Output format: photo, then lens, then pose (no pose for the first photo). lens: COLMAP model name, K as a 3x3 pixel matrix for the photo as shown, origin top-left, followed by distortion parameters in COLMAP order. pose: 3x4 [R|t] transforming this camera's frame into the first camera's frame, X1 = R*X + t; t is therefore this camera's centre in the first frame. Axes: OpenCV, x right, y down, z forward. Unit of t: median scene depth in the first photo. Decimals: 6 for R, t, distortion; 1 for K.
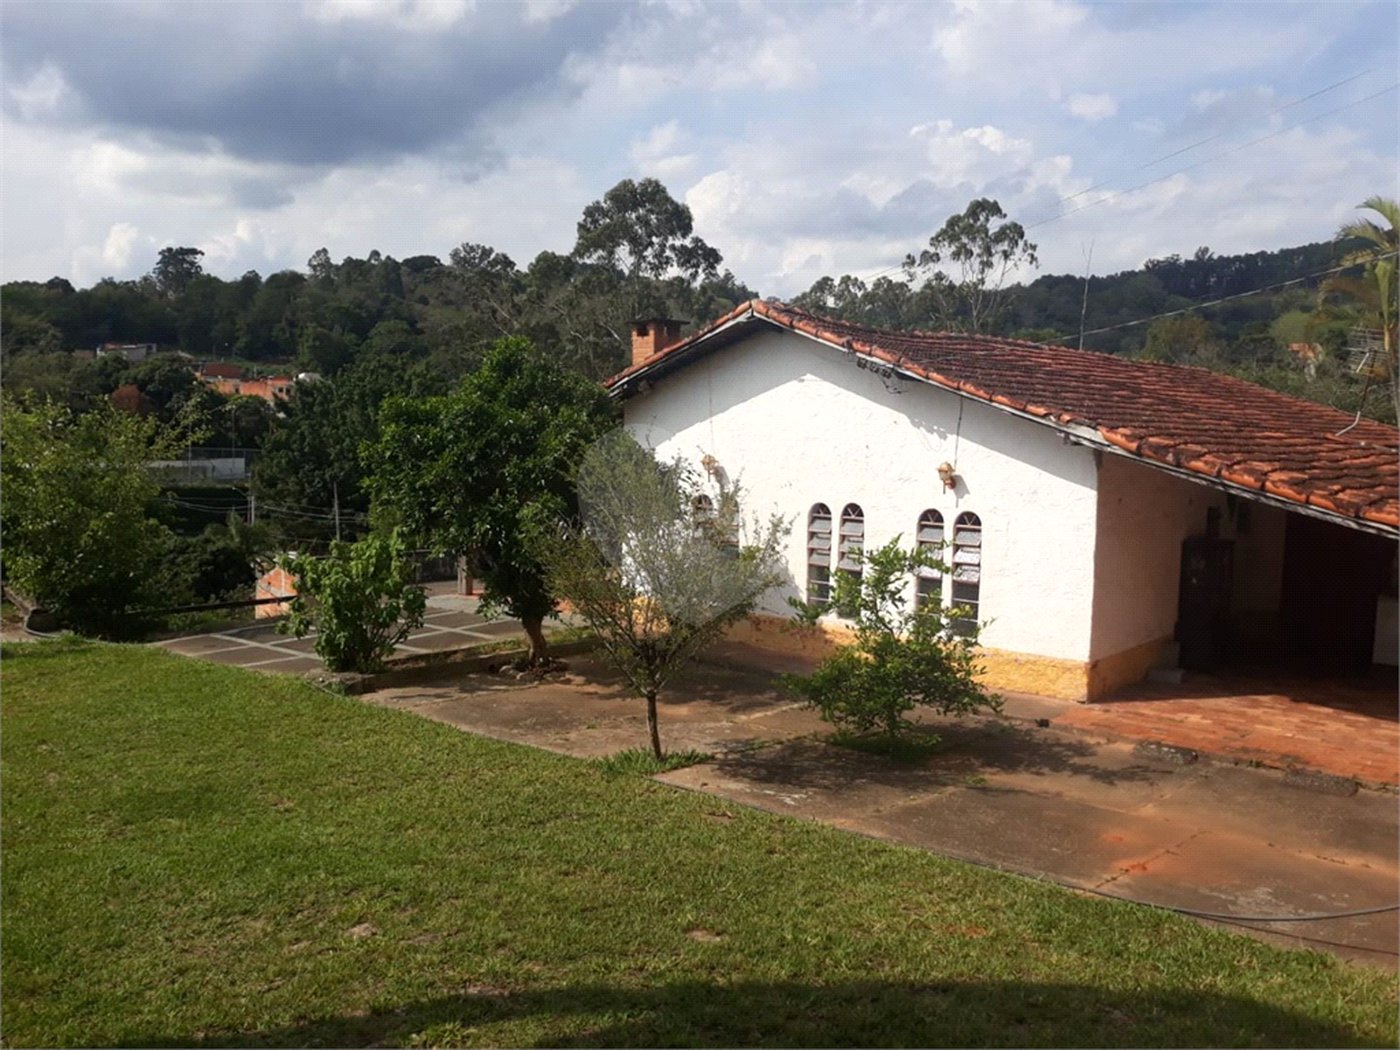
lens RADIAL K [[1148.6, 0, 716.2], [0, 1148.6, 544.5], [0, 0, 1]] dist [0.010627, -0.068145]
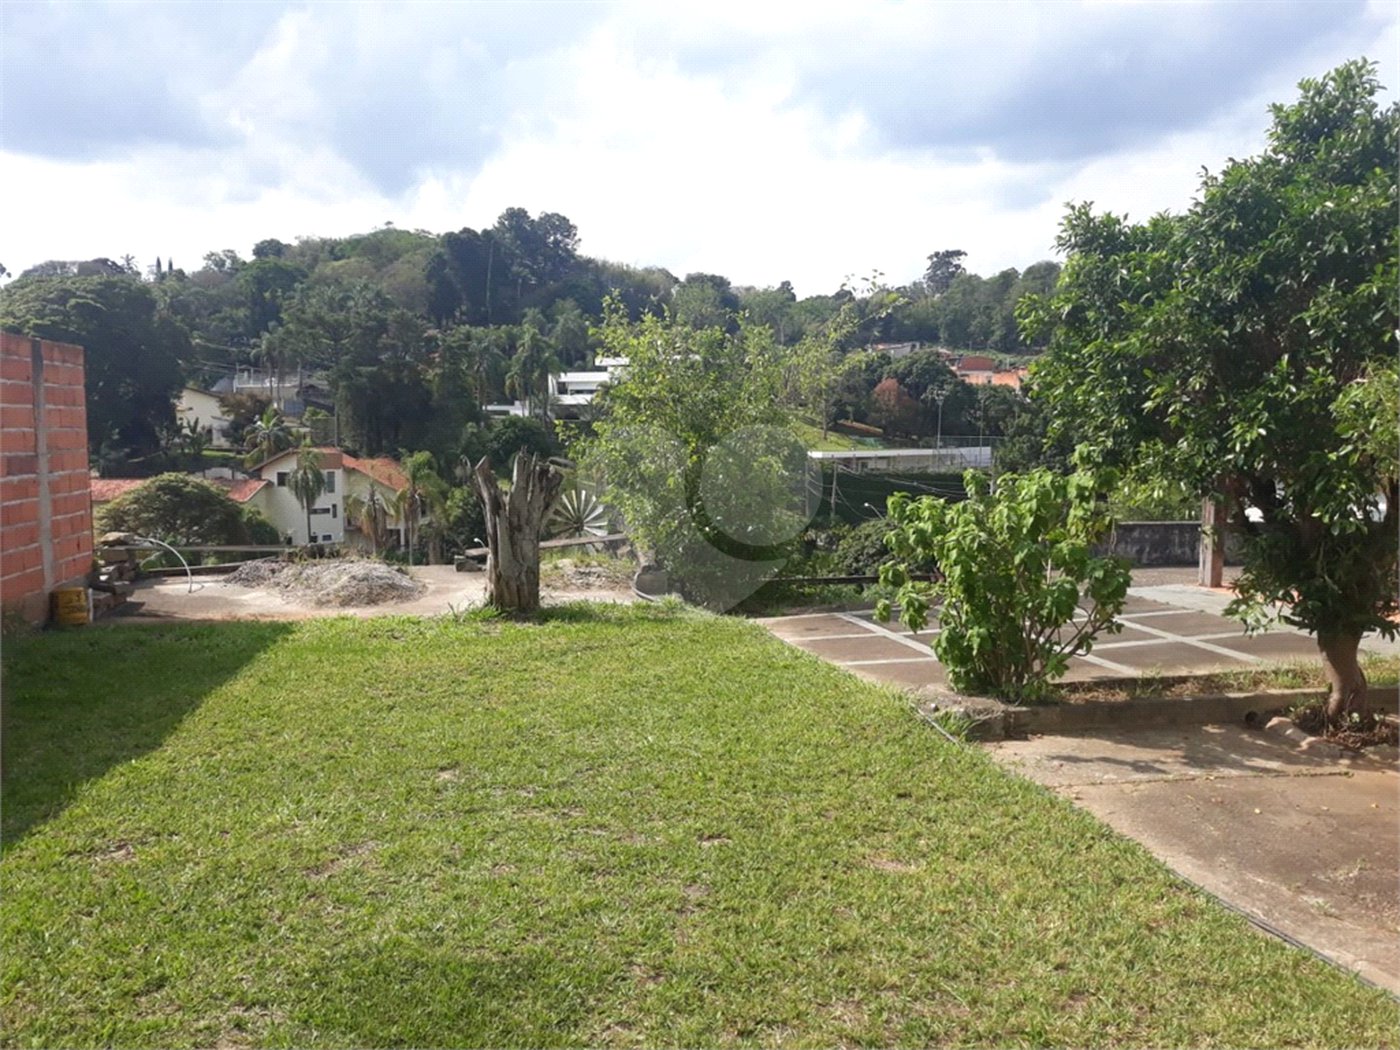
lens RADIAL K [[1148.6, 0, 716.2], [0, 1148.6, 544.5], [0, 0, 1]] dist [0.010627, -0.068145]
pose [[0.808895, 0.046630, -0.586102, -0.091563], [-0.043239, 0.998869, 0.019793, 0.027816], [0.586362, 0.009332, 0.809996, 0.440531]]
